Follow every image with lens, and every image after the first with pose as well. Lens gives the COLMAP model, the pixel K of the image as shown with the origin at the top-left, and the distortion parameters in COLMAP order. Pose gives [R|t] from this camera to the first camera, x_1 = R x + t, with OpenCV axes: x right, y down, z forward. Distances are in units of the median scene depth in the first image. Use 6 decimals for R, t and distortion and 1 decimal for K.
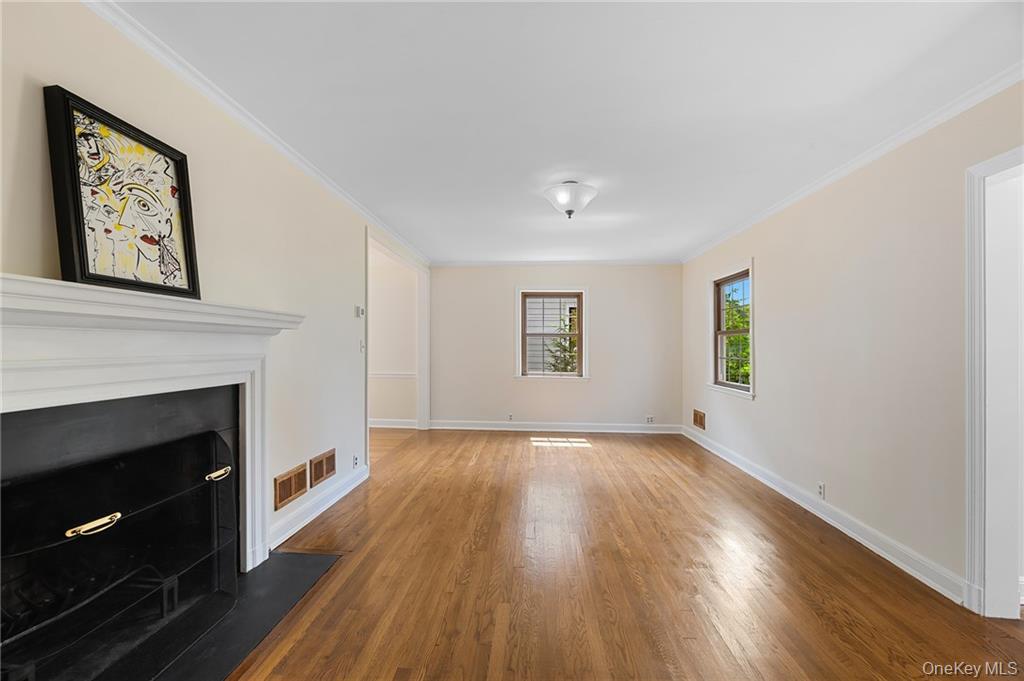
lens RADIAL K [[424.1, 0, 512.0], [0, 424.1, 340.5], [0, 0, 1]] dist [-0.000104, 0.000100]
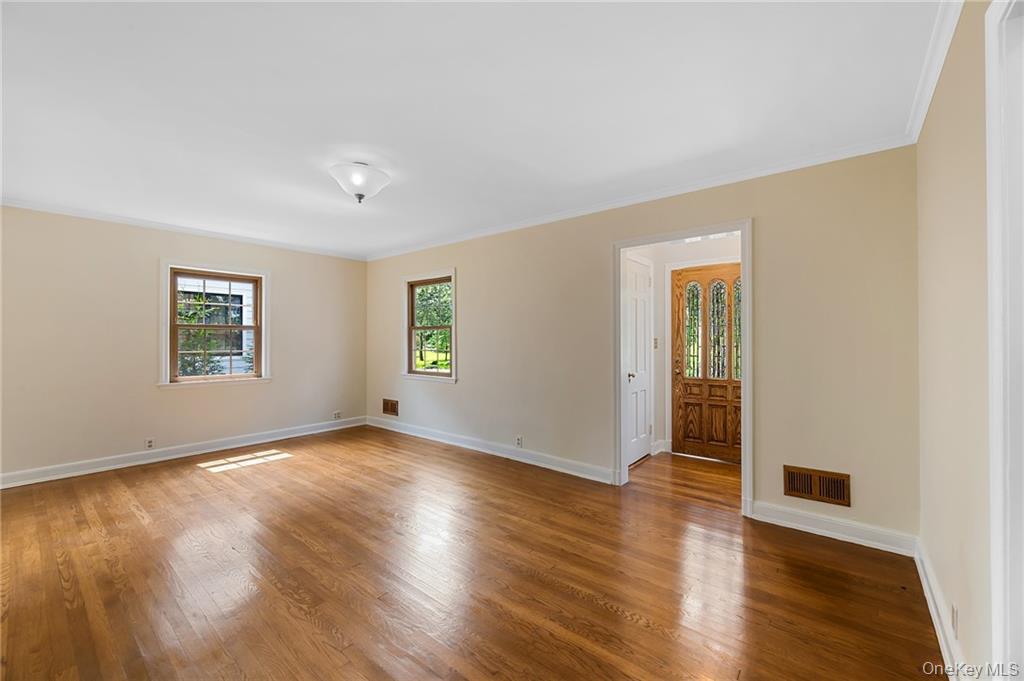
lens RADIAL K [[415.2, 0, 510.4], [0, 415.2, 331.2], [0, 0, 1]] dist [-0.001275, -0.000096]
pose [[0.581934, 0.005237, 0.813219, -0.283587], [-0.002372, 0.999986, -0.004743, -0.005144], [-0.813233, 0.000831, 0.581938, 0.150668]]
